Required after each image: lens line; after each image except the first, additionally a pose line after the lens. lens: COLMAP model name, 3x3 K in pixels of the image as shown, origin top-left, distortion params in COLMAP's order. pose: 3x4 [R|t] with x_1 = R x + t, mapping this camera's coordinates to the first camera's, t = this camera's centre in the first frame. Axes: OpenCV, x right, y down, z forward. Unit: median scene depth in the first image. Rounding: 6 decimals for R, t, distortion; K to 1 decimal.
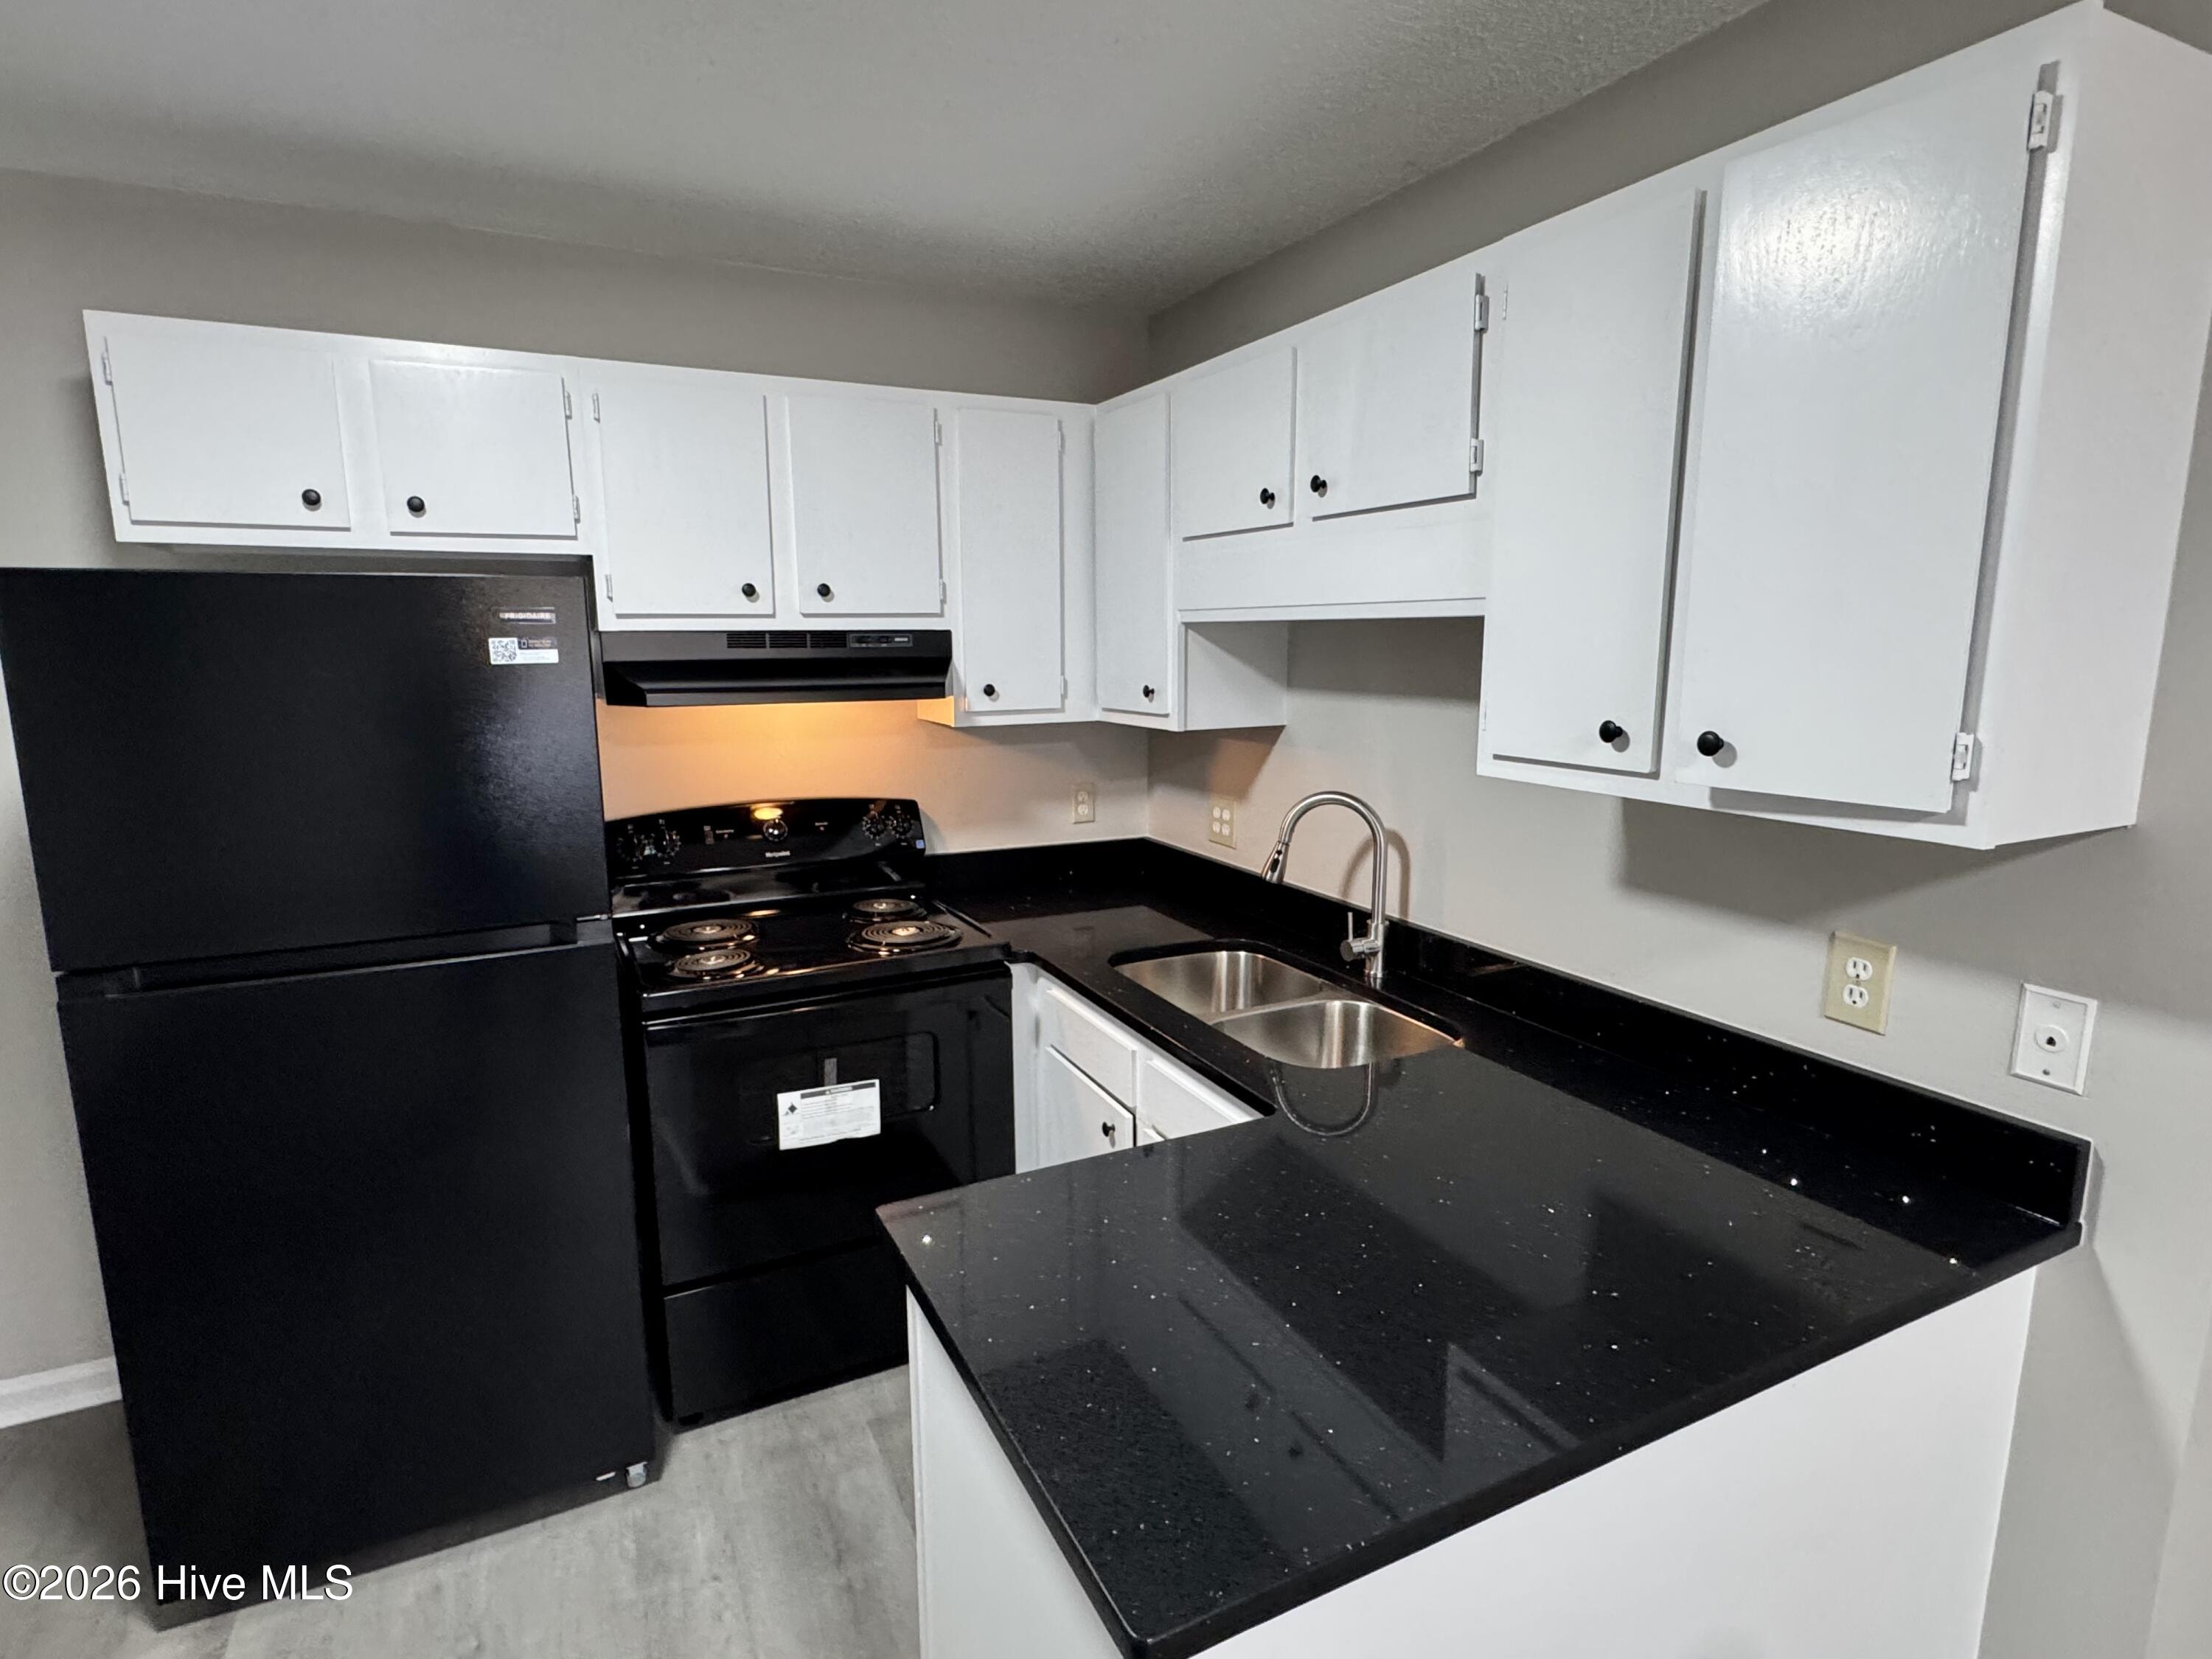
lens RADIAL K [[1134.0, 0, 1106.0], [0, 1134.0, 829.5], [0, 0, 1]] dist [-0.002787, 0.000641]
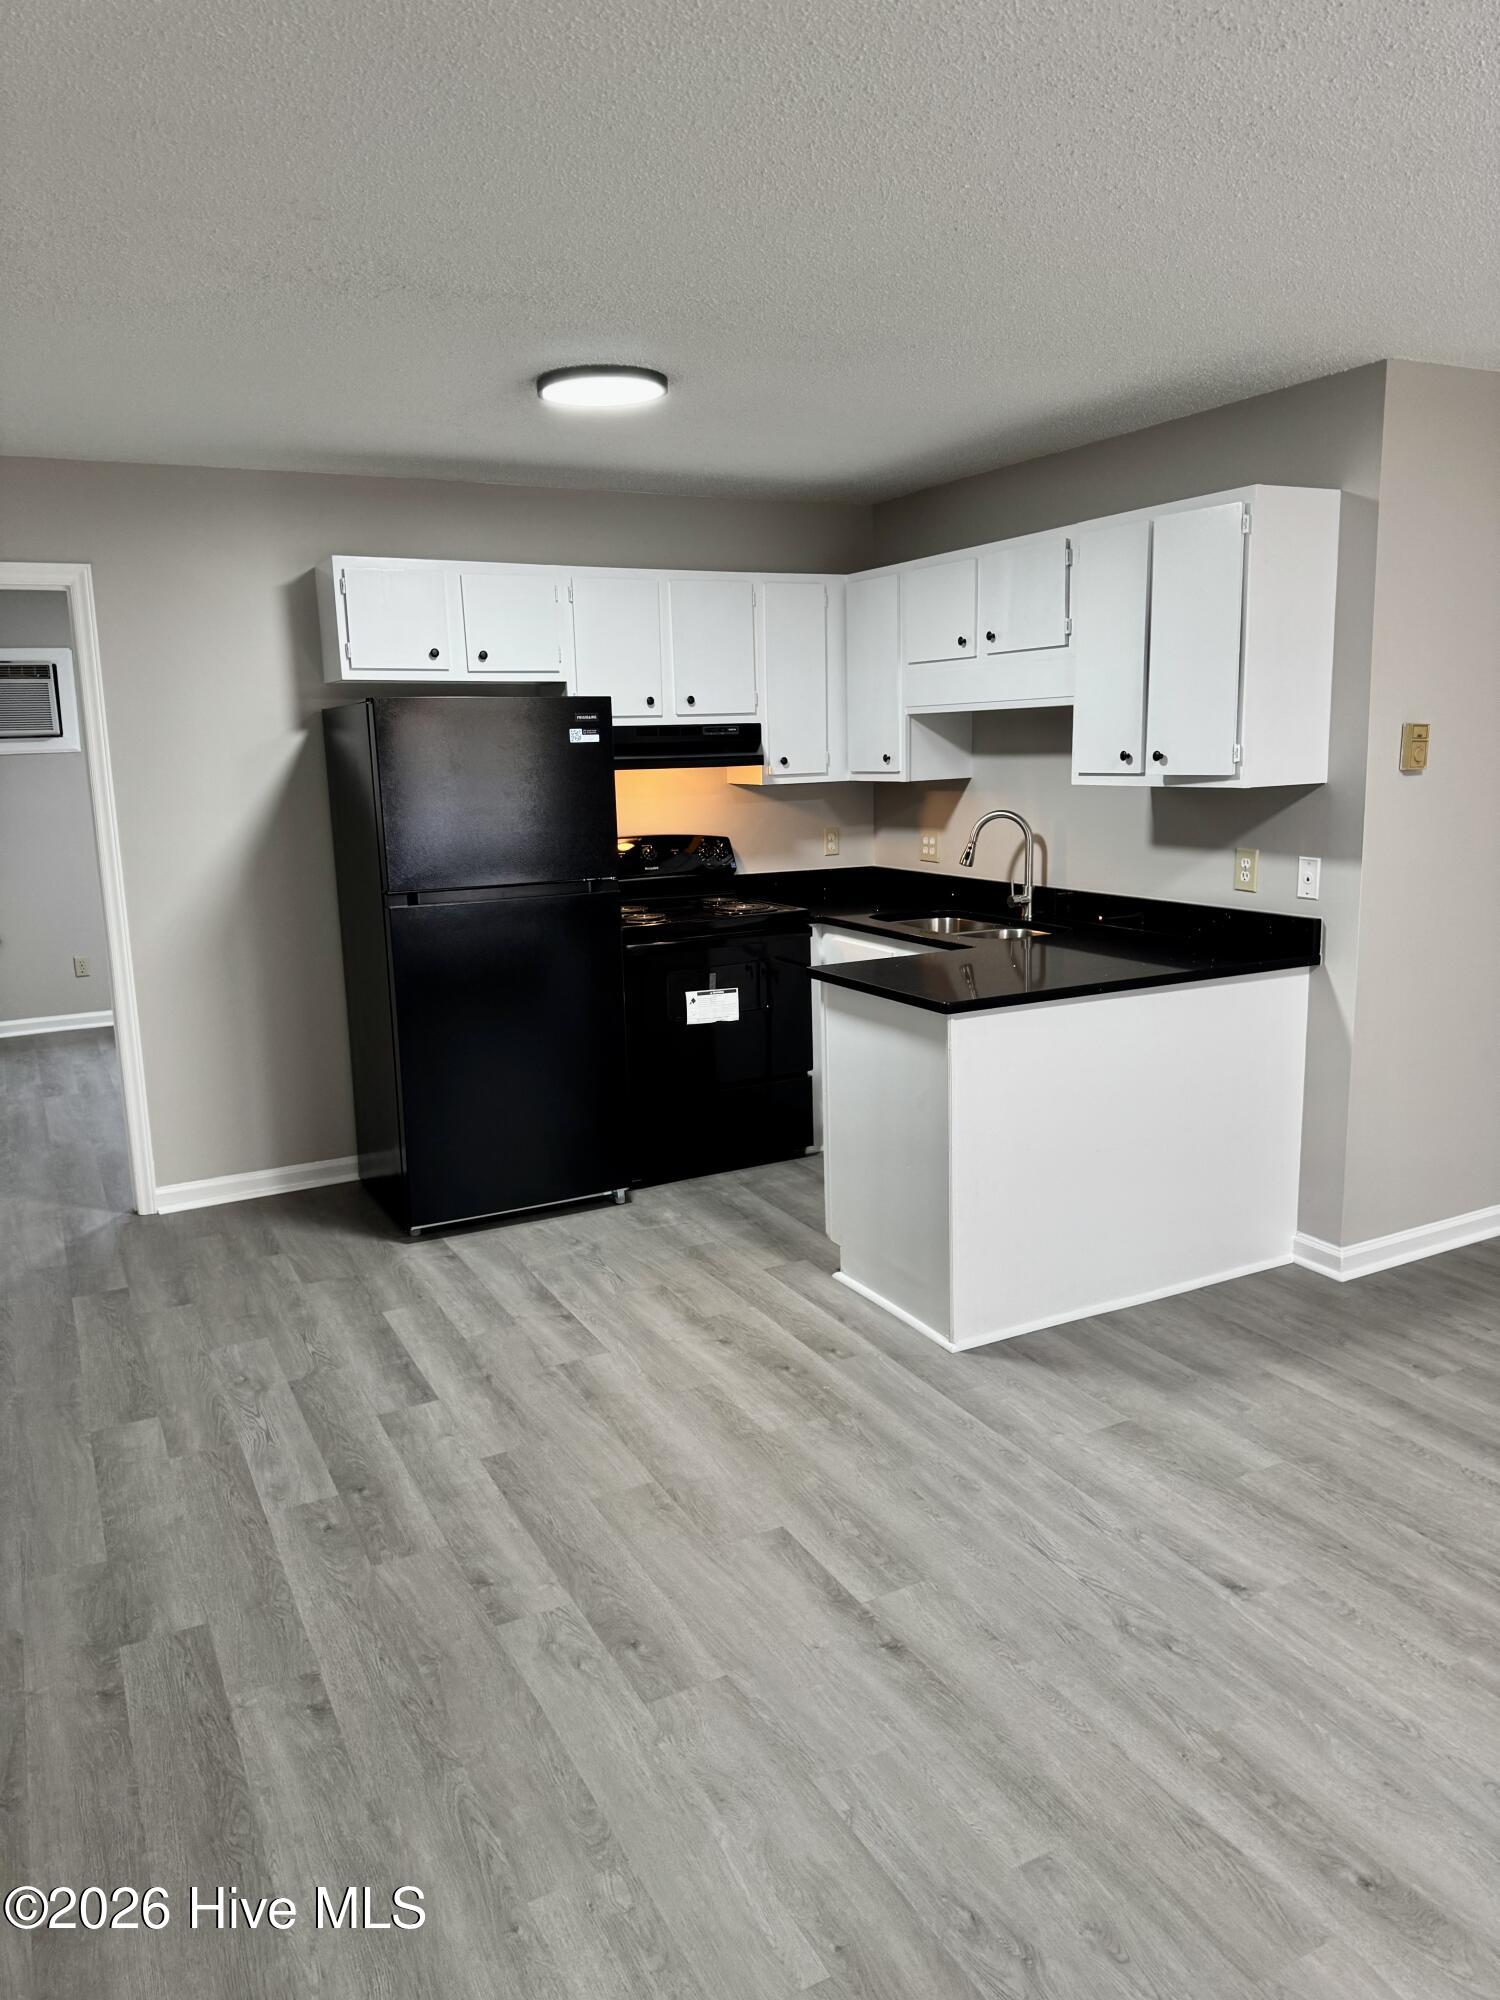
lens RADIAL K [[1402.2, 0, 739.6], [0, 1402.2, 1004.2], [0, 0, 1]] dist [0.112607, -0.175175]
pose [[0.999680, -0.023631, 0.009035, -0.216775], [0.023498, 0.999617, 0.014633, 0.213304], [-0.009378, -0.014416, 0.999852, -1.108873]]
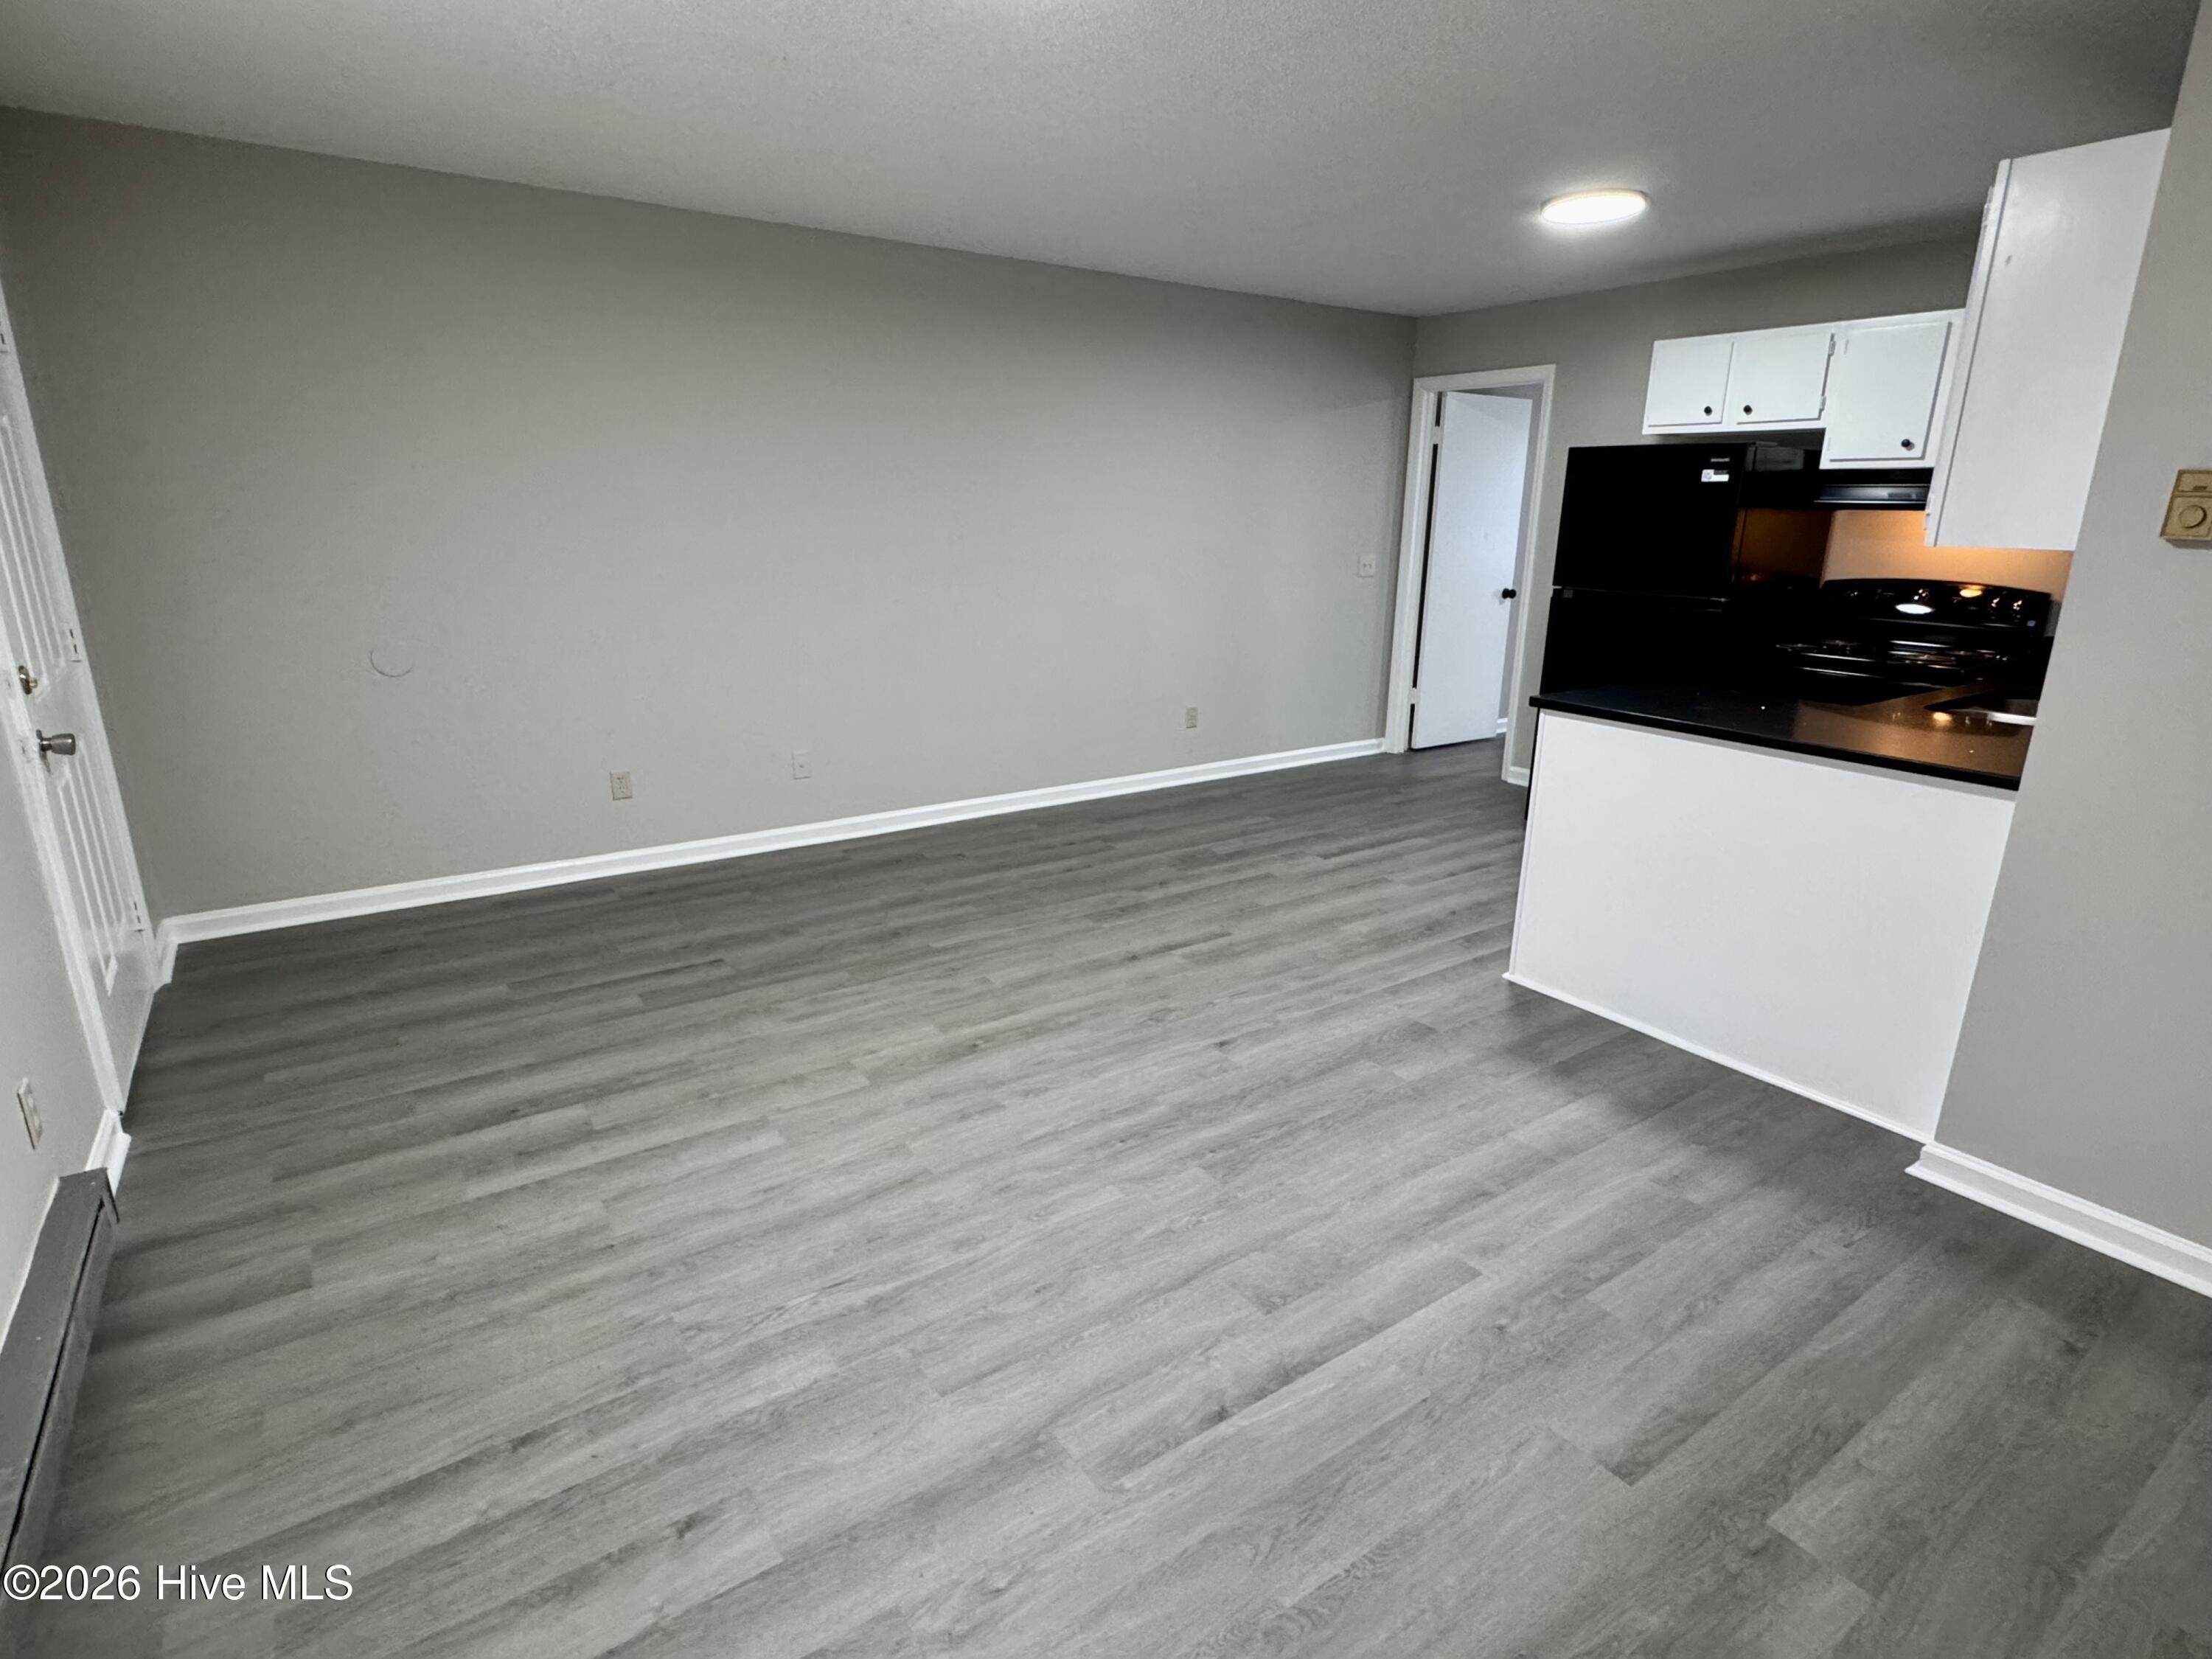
lens RADIAL K [[1134.0, 0, 1106.0], [0, 1134.0, 829.5], [0, 0, 1]] dist [-0.002787, 0.000641]
pose [[0.139404, 0.282411, -0.949110, 1.312040], [-0.183079, 0.949296, 0.255575, 0.131693], [0.973164, 0.138134, 0.184040, -0.448109]]
